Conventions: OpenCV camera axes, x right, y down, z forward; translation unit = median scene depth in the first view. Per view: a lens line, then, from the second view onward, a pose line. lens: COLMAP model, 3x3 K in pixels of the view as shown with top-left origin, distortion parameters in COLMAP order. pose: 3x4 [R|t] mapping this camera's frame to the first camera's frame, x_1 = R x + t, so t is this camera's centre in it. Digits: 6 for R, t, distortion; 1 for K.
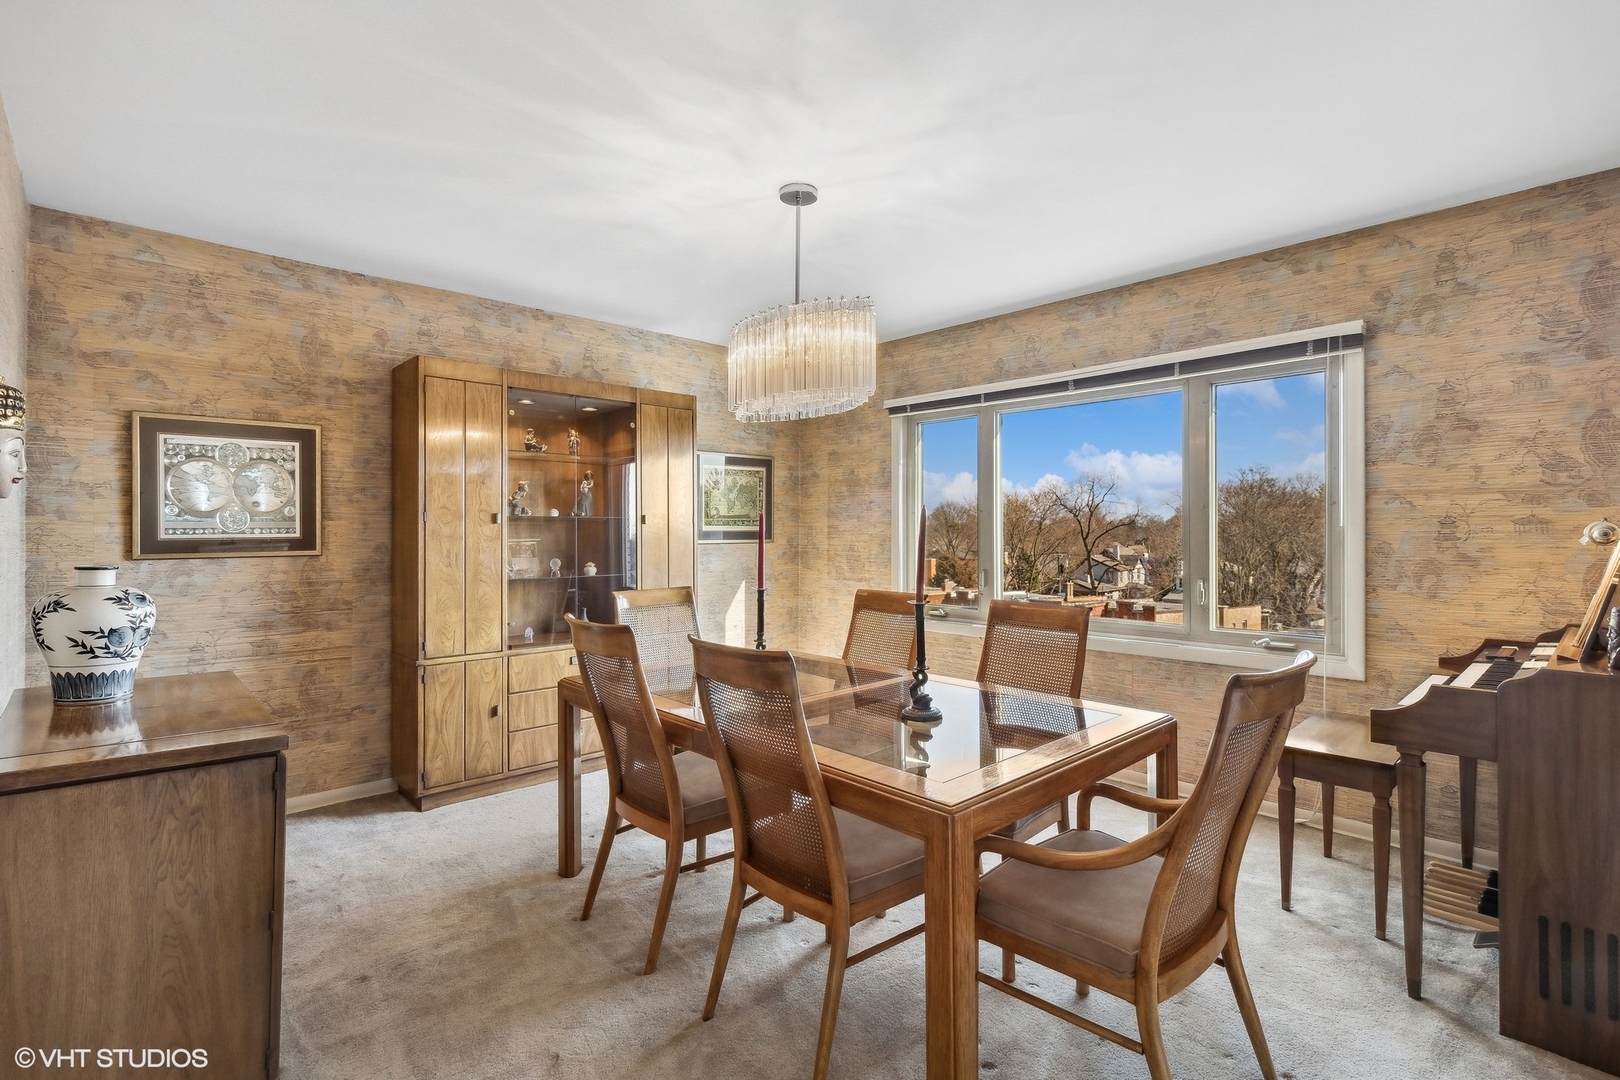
lens RADIAL K [[765.8, 0, 807.5], [0, 765.8, 532.0], [0, 0, 1]] dist [0.003895, 0.000180]
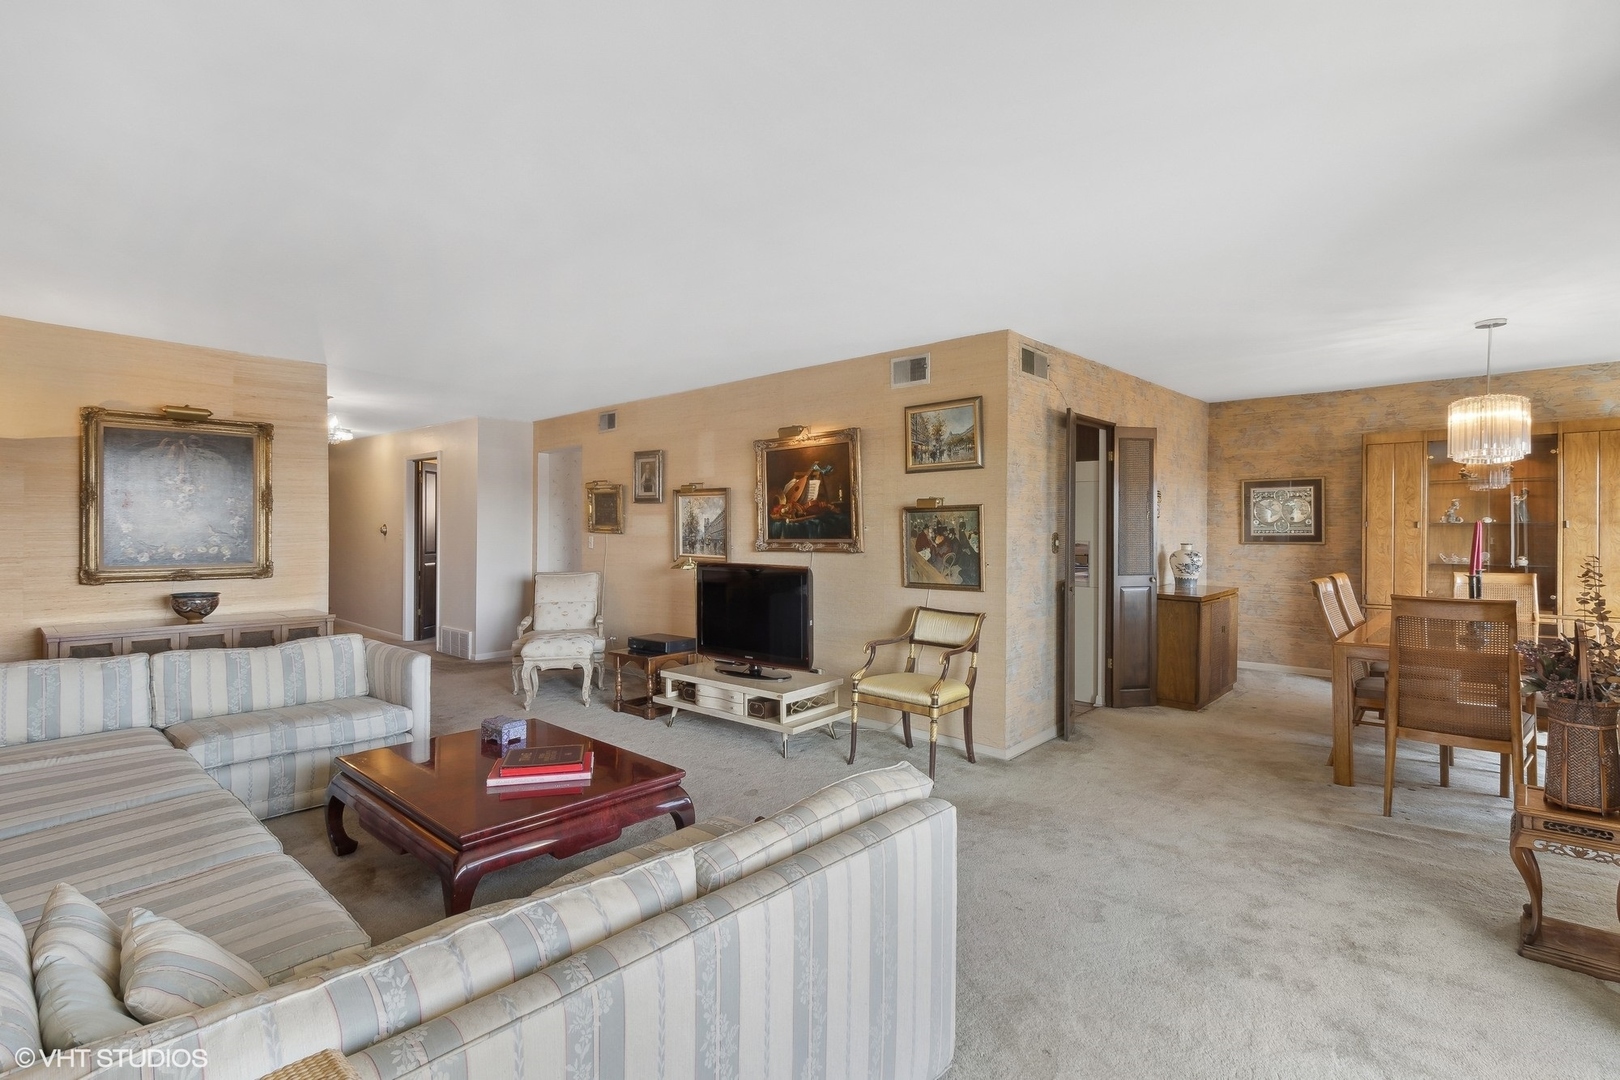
lens RADIAL K [[765.8, 0, 807.5], [0, 765.8, 532.0], [0, 0, 1]] dist [0.003895, 0.000180]
pose [[0.077121, 0.006118, -0.997003, 1.187528], [-0.003163, 0.999978, 0.005892, -0.008311], [0.997017, 0.002699, 0.077138, -0.434431]]
